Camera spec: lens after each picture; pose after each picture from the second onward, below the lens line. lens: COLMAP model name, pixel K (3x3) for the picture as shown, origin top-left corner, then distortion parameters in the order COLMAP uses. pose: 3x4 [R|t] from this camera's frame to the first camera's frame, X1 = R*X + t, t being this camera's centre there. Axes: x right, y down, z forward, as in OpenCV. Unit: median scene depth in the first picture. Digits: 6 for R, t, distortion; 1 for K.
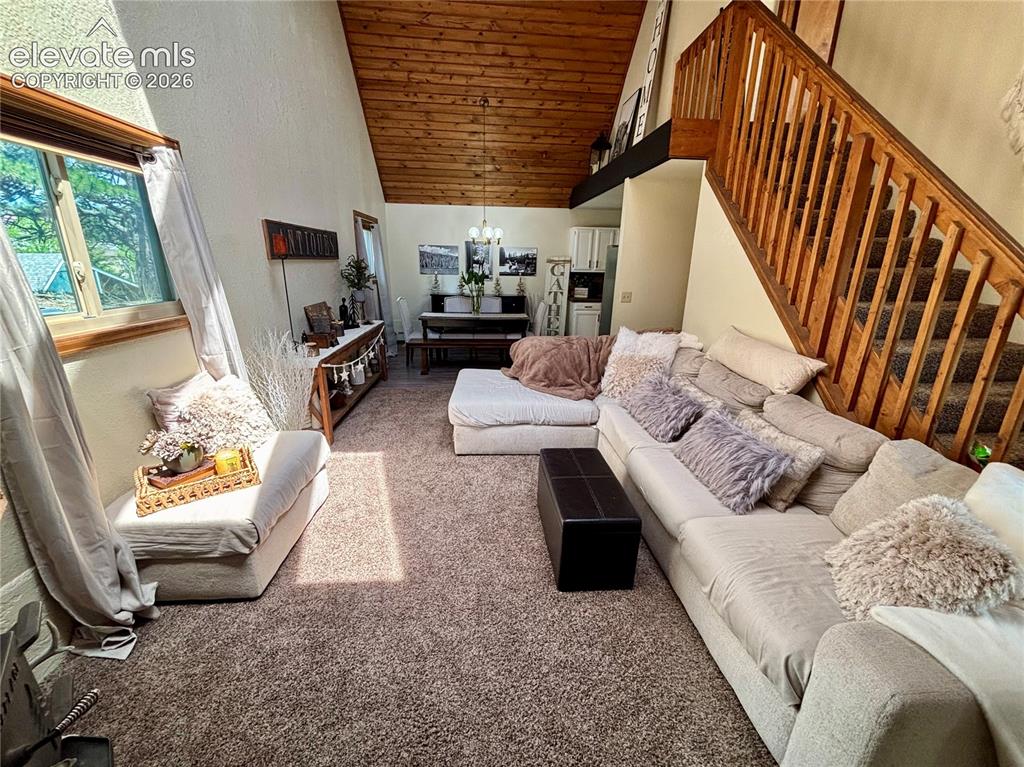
lens RADIAL K [[414.4, 0, 515.5], [0, 414.4, 386.2], [0, 0, 1]] dist [0.006760, -0.001272]
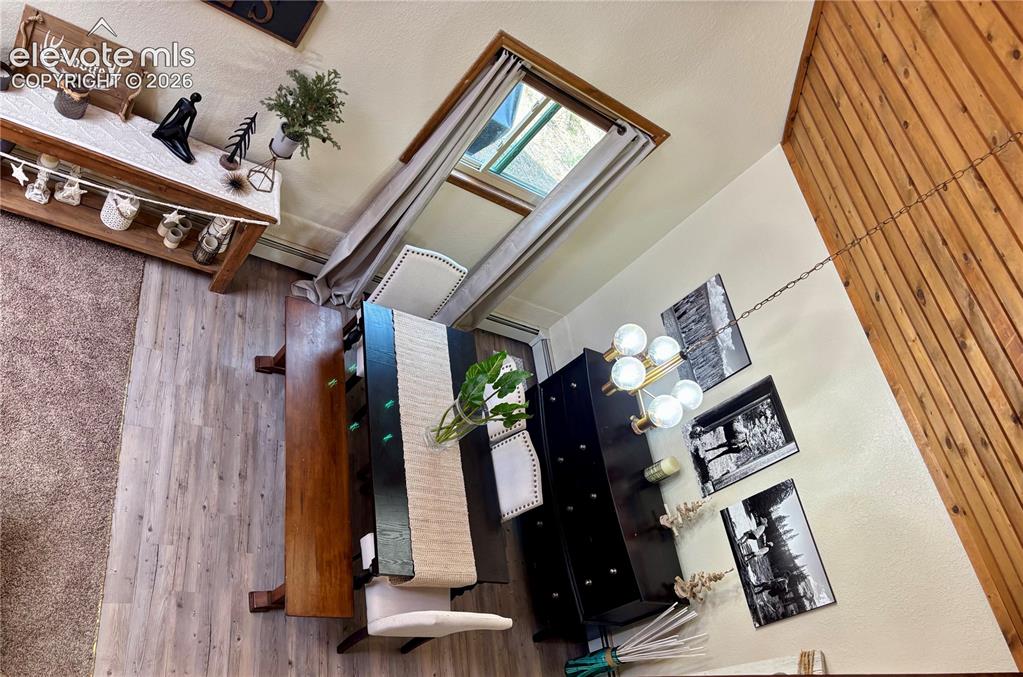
lens RADIAL K [[777.9, 0, 504.5], [0, 777.9, 385.8], [0, 0, 1]] dist [0.035599, -0.031879]
pose [[0.087019, 0.826965, -0.555478, 0.207100], [-0.808322, 0.384521, 0.445825, -0.452057], [0.582275, 0.410210, 0.701915, 0.454430]]
